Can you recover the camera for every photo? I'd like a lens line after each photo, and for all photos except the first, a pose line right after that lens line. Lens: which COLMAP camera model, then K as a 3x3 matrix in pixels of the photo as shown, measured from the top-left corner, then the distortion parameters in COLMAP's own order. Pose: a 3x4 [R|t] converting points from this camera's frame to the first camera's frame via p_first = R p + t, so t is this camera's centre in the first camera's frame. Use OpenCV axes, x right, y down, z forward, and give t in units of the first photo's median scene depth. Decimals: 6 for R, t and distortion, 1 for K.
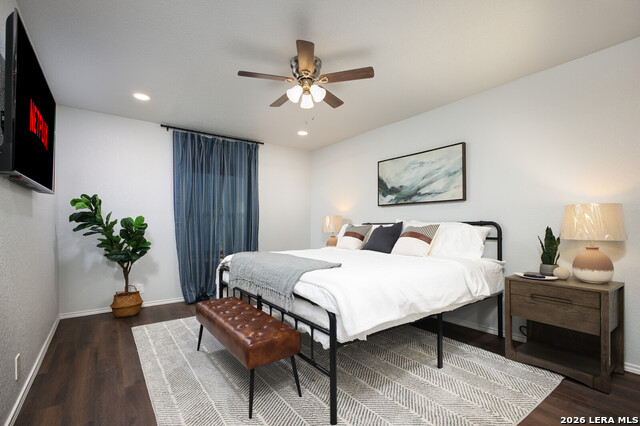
lens RADIAL K [[294.7, 0, 318.6], [0, 294.7, 224.7], [0, 0, 1]] dist [-0.000934, -0.000073]
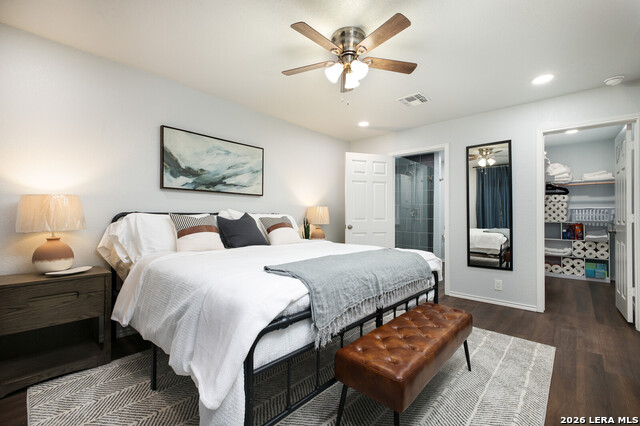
lens RADIAL K [[282.6, 0, 316.4], [0, 282.6, 211.3], [0, 0, 1]] dist [-0.001870, 0.000135]
pose [[-0.190430, 0.023483, 0.981420, -0.606169], [-0.007557, 0.999649, -0.025385, 0.006717], [-0.981672, -0.012250, -0.190185, 0.883718]]
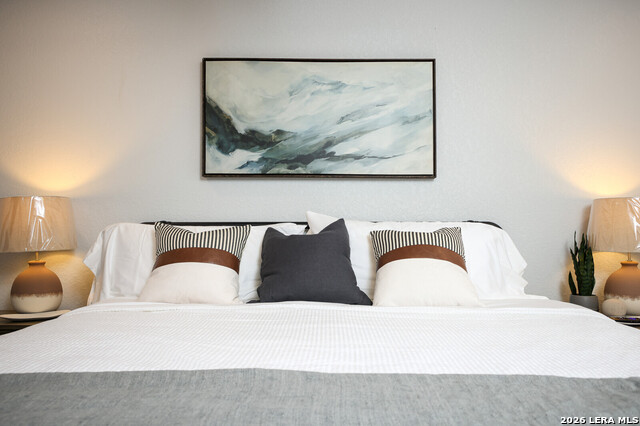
lens RADIAL K [[528.6, 0, 319.8], [0, 528.6, 213.4], [0, 0, 1]] dist [-0.013102, 0.010859]
pose [[0.596305, 0.028283, 0.802260, -0.280705], [-0.006869, 0.999522, -0.030132, 0.003405], [-0.802729, 0.012457, 0.596214, 0.558770]]
